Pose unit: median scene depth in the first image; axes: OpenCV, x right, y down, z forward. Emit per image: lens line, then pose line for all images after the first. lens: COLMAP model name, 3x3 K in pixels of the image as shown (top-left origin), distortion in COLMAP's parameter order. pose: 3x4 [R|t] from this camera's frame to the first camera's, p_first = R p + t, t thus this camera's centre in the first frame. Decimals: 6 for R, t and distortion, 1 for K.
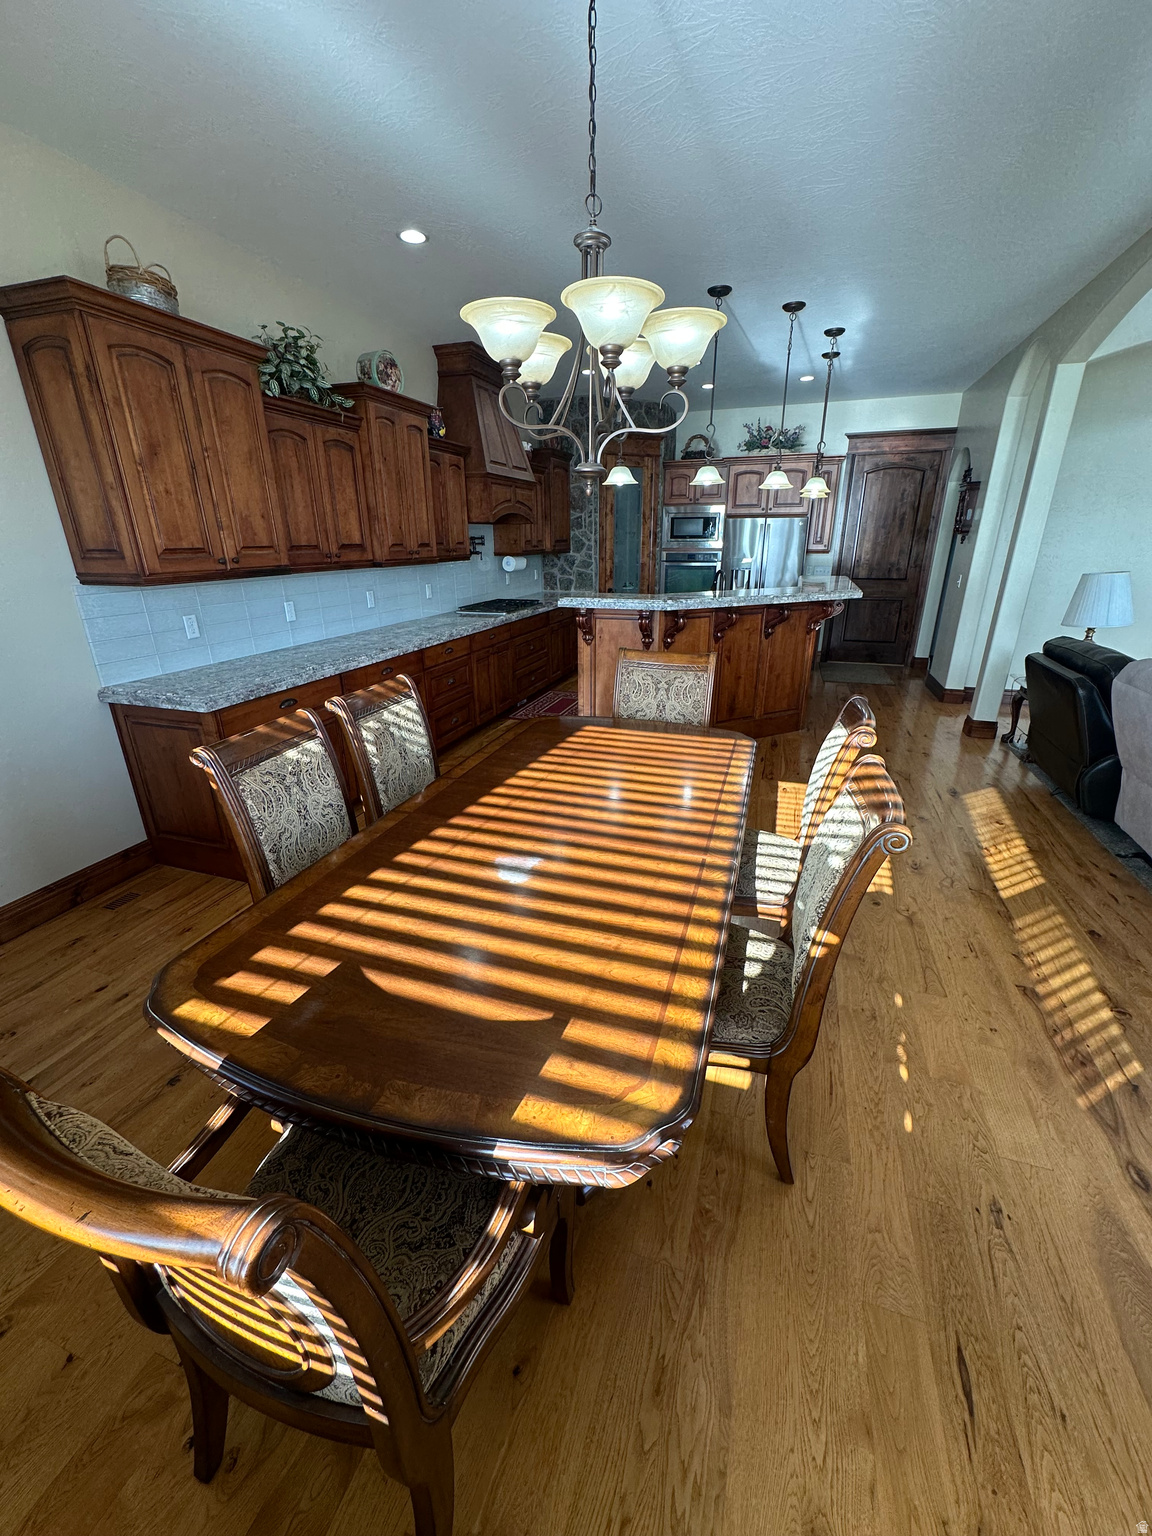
lens RADIAL K [[611.7, 0, 576.0], [0, 611.7, 768.0], [0, 0, 1]] dist [-0.002036, 0.000303]
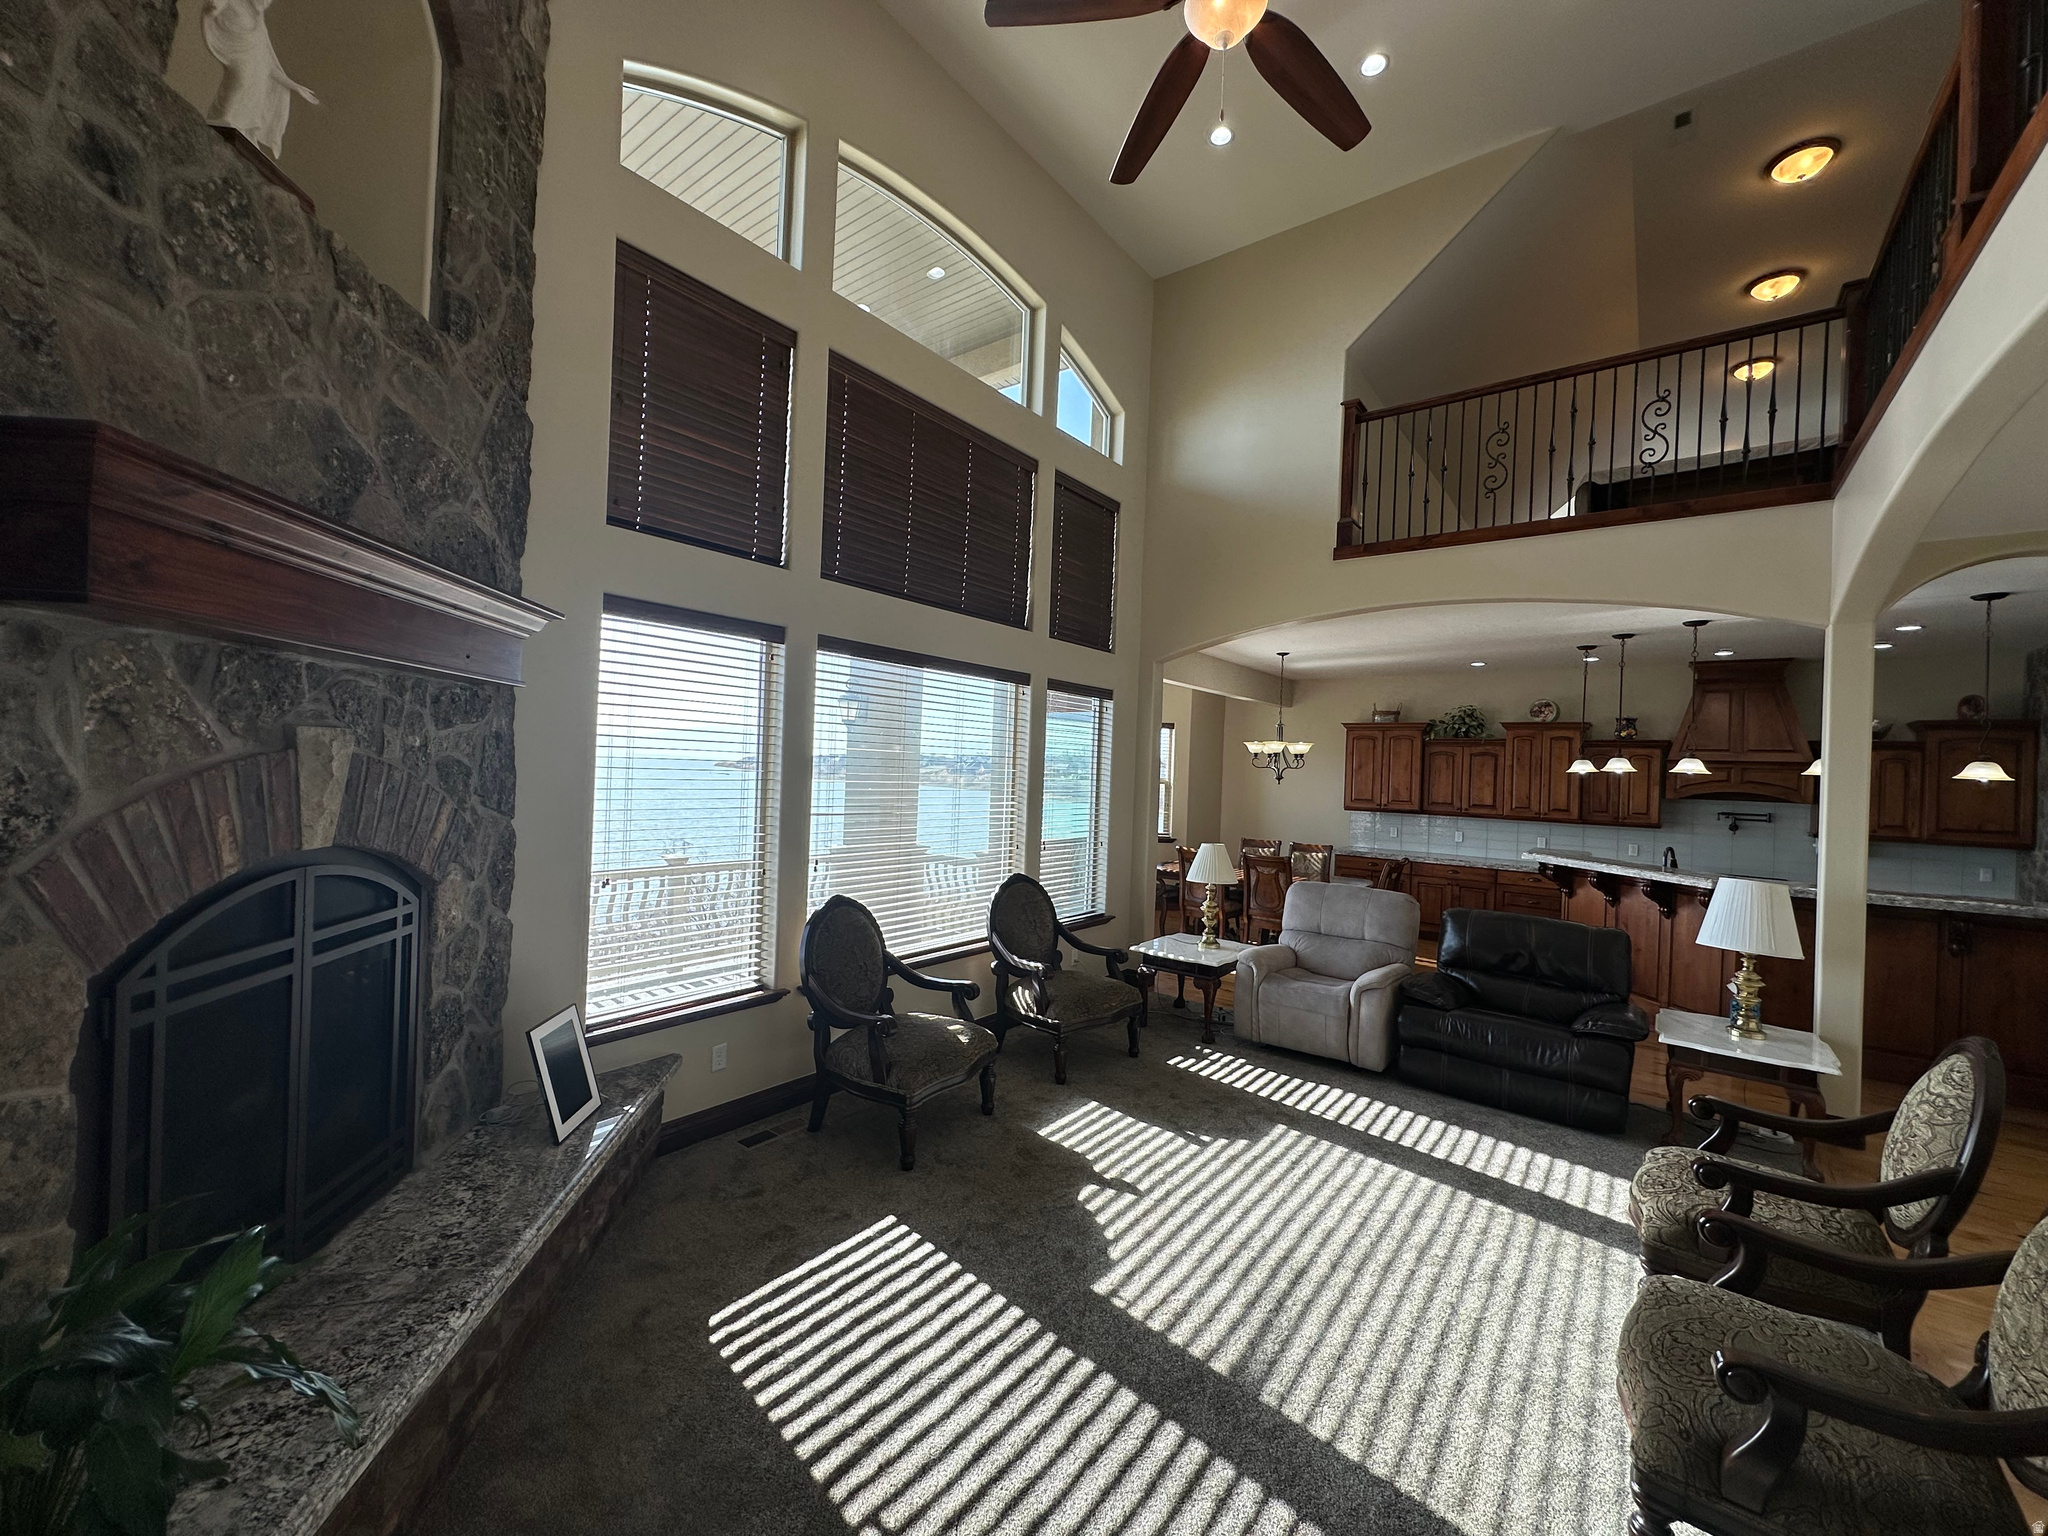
lens RADIAL K [[815.5, 0, 1024.0], [0, 815.5, 768.0], [0, 0, 1]] dist [-0.002036, 0.000303]
pose [[-0.322871, -0.006232, -0.946423, 2.926794], [-0.370464, 0.921021, 0.120318, -0.333607], [0.870925, 0.389463, -0.299680, 0.662250]]
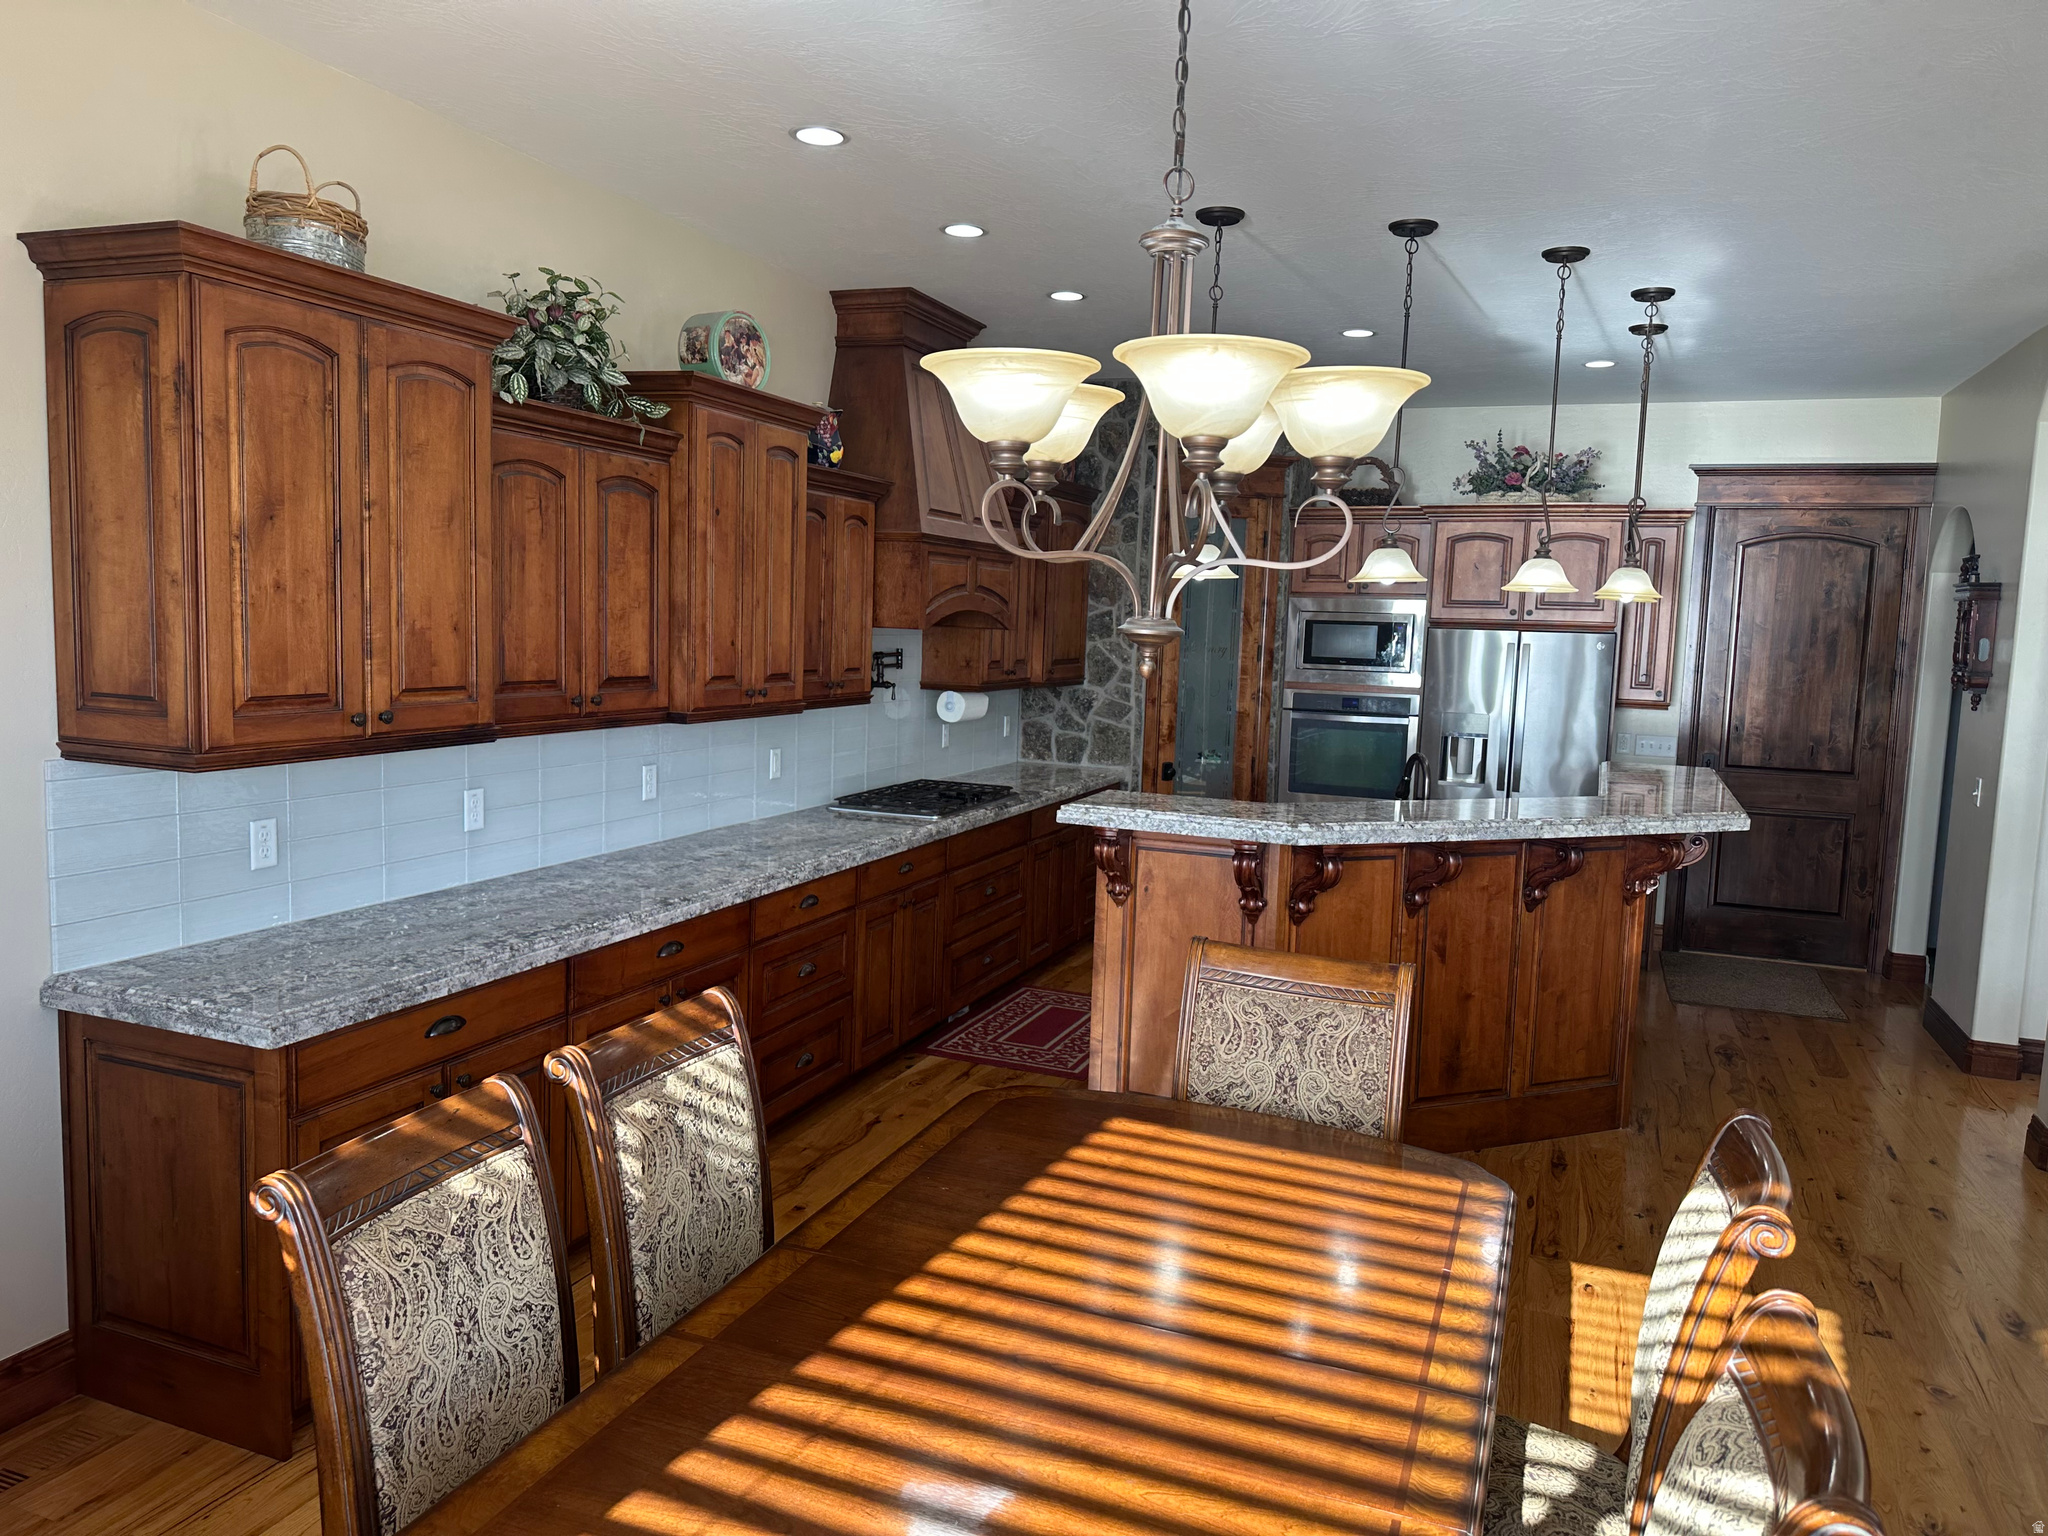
lens RADIAL K [[1436.1, 0, 1017.2], [0, 1436.1, 758.9], [0, 0, 1]] dist [0.086022, -0.119345]
pose [[0.997788, 0.047249, -0.046767, -0.015593], [-0.057731, 0.964655, -0.257116, -0.046492], [0.032966, 0.259247, 0.965248, -0.061467]]
